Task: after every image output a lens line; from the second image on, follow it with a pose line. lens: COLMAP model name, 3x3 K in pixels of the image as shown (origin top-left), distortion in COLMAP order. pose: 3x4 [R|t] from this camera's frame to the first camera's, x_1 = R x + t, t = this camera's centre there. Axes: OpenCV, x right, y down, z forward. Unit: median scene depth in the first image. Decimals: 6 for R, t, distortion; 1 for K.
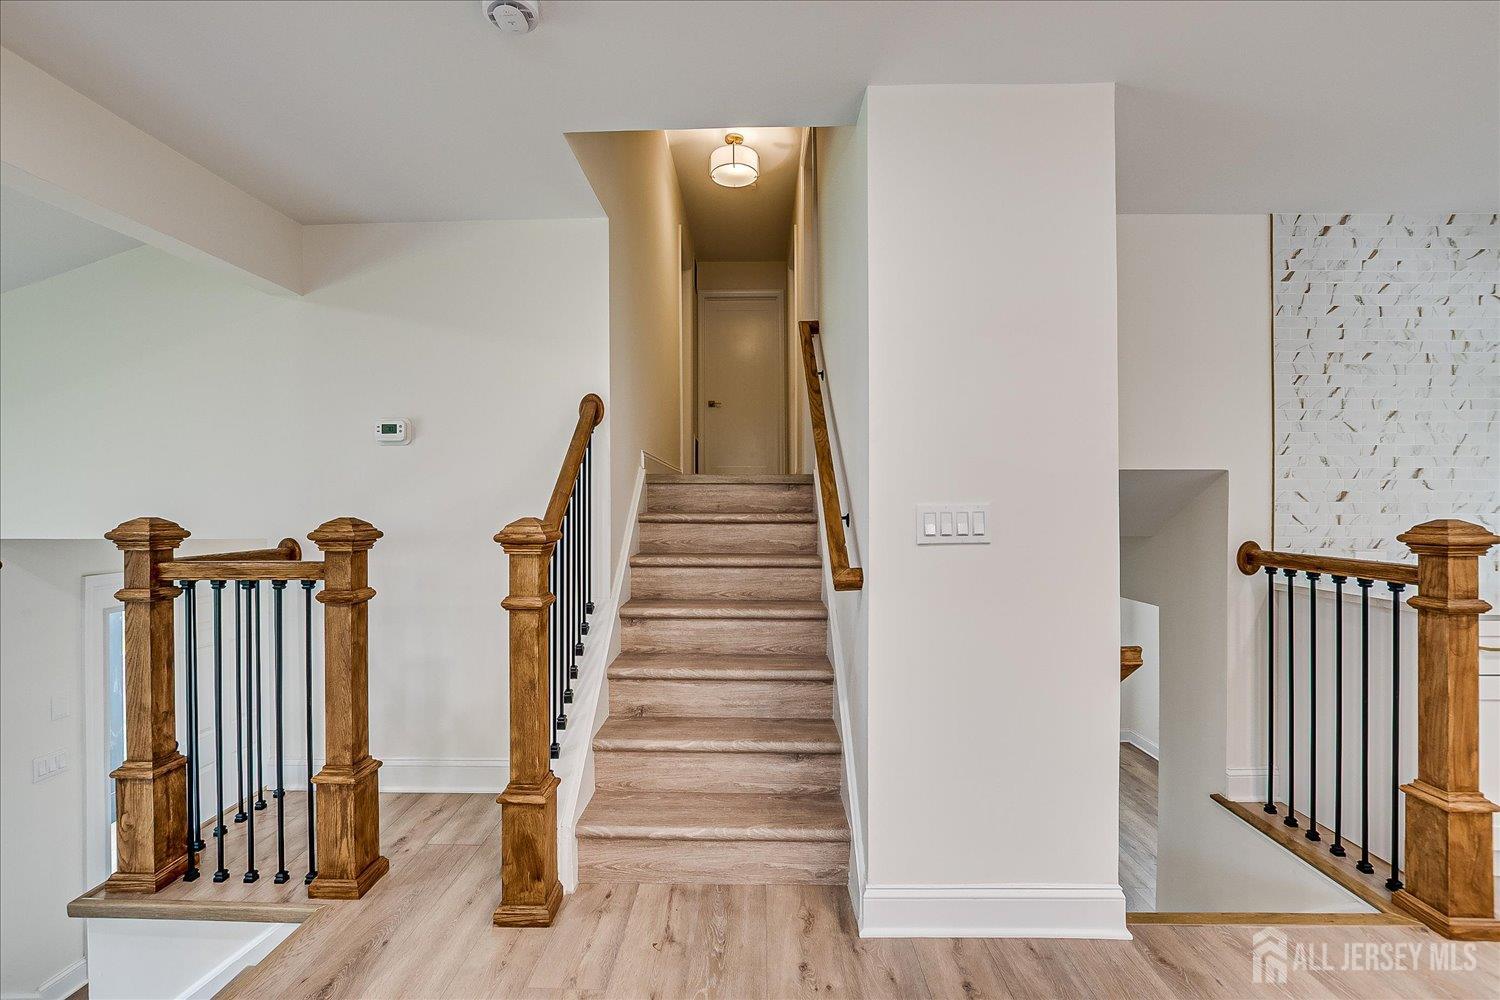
lens RADIAL K [[649.2, 0, 748.4], [0, 649.2, 501.5], [0, 0, 1]] dist [-0.022755, 0.004304]
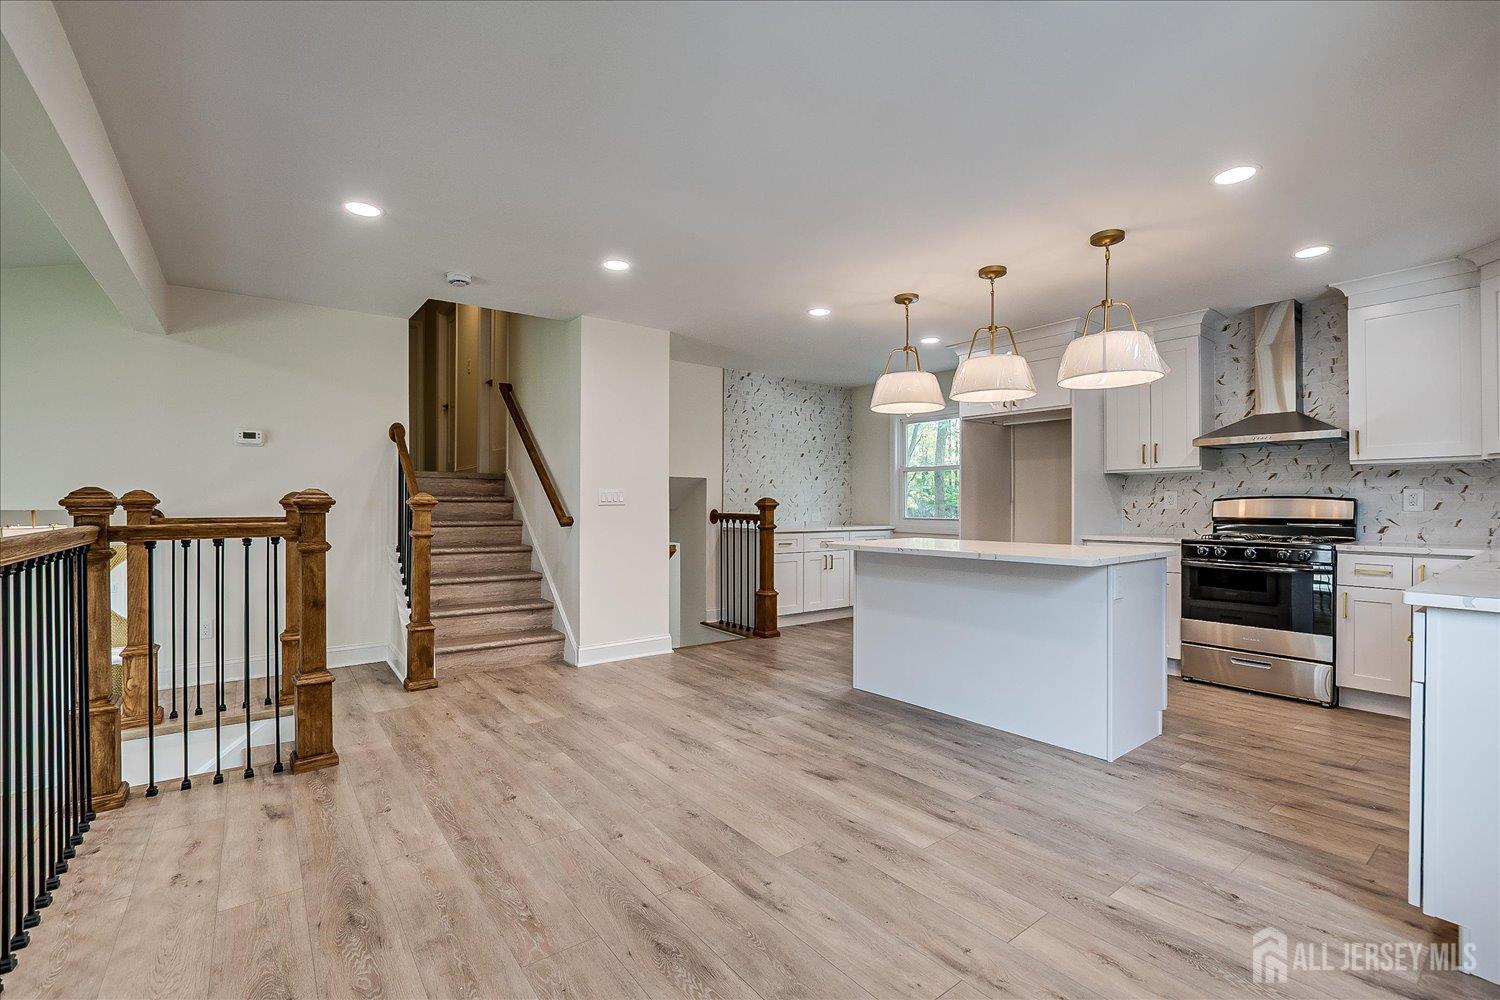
lens RADIAL K [[649.2, 0, 746.0], [0, 649.2, 504.1], [0, 0, 1]] dist [-0.022755, 0.004304]
pose [[0.778218, 0.002611, 0.627988, -0.675888], [-0.007149, 0.999963, 0.004702, 0.036237], [-0.627953, -0.008149, 0.778209, -1.006948]]
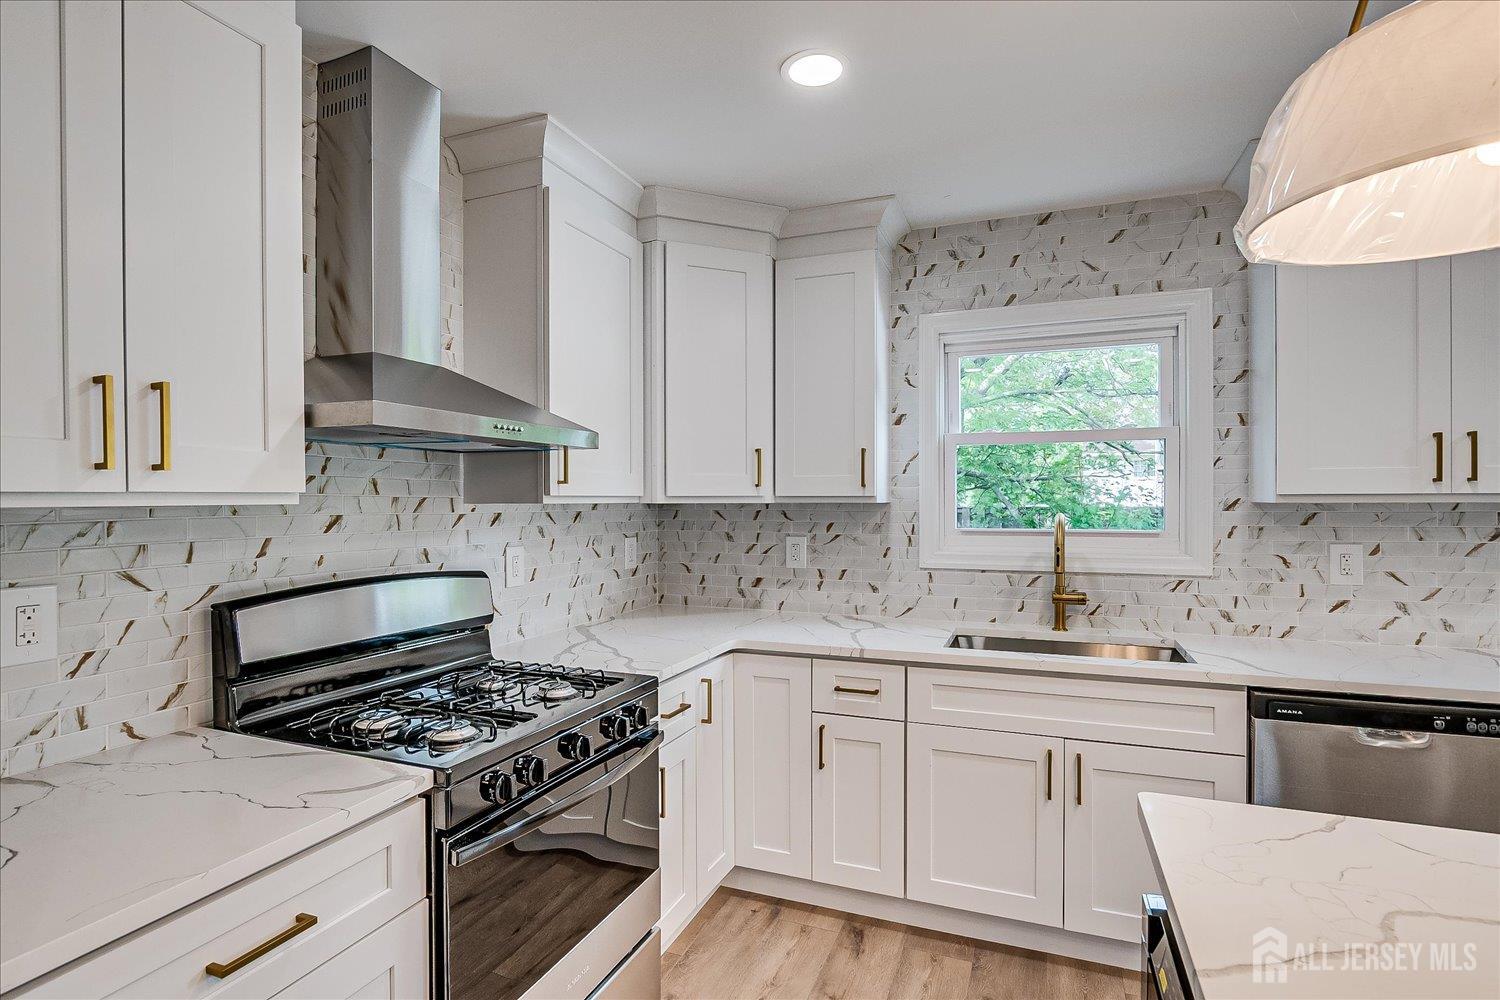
lens RADIAL K [[742.3, 0, 742.1], [0, 742.3, 505.3], [0, 0, 1]] dist [-0.021874, 0.000440]
pose [[-0.933550, -0.000417, 0.358446, 0.964118], [-0.001054, 0.999998, -0.001582, -0.063890], [-0.358445, -0.001854, -0.933549, 0.044746]]
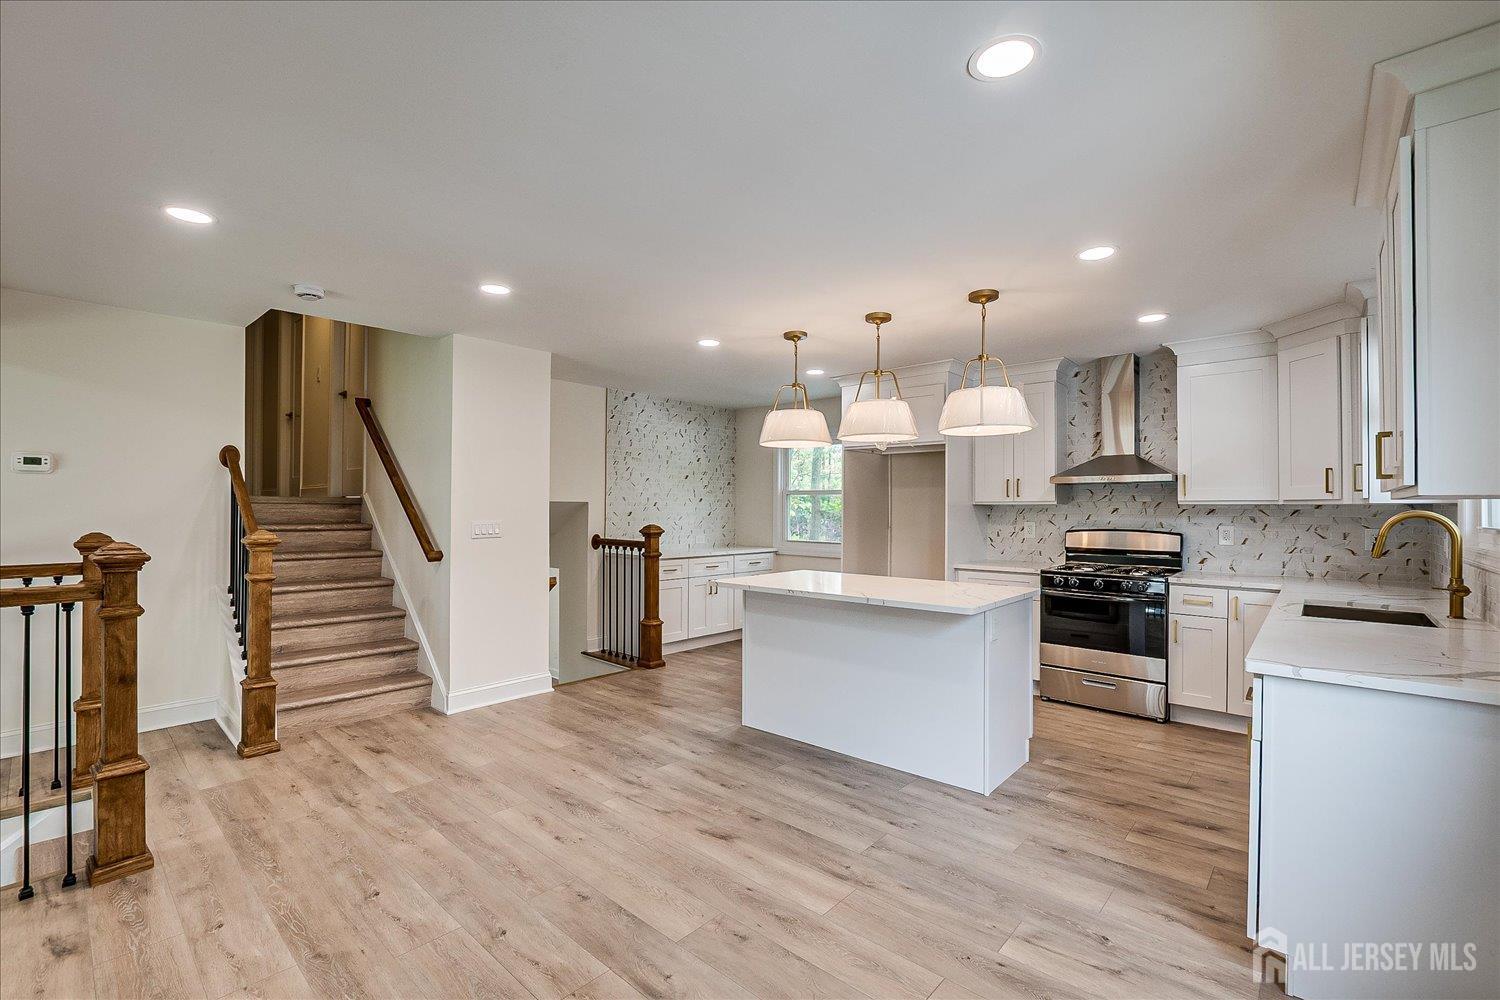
lens RADIAL K [[649.2, 0, 742.0], [0, 649.2, 504.9], [0, 0, 1]] dist [-0.022755, 0.004304]
pose [[0.651844, 0.008698, 0.758304, -0.674677], [-0.011642, 0.999931, -0.001461, -0.047656], [-0.758264, -0.007876, 0.651900, -0.961594]]
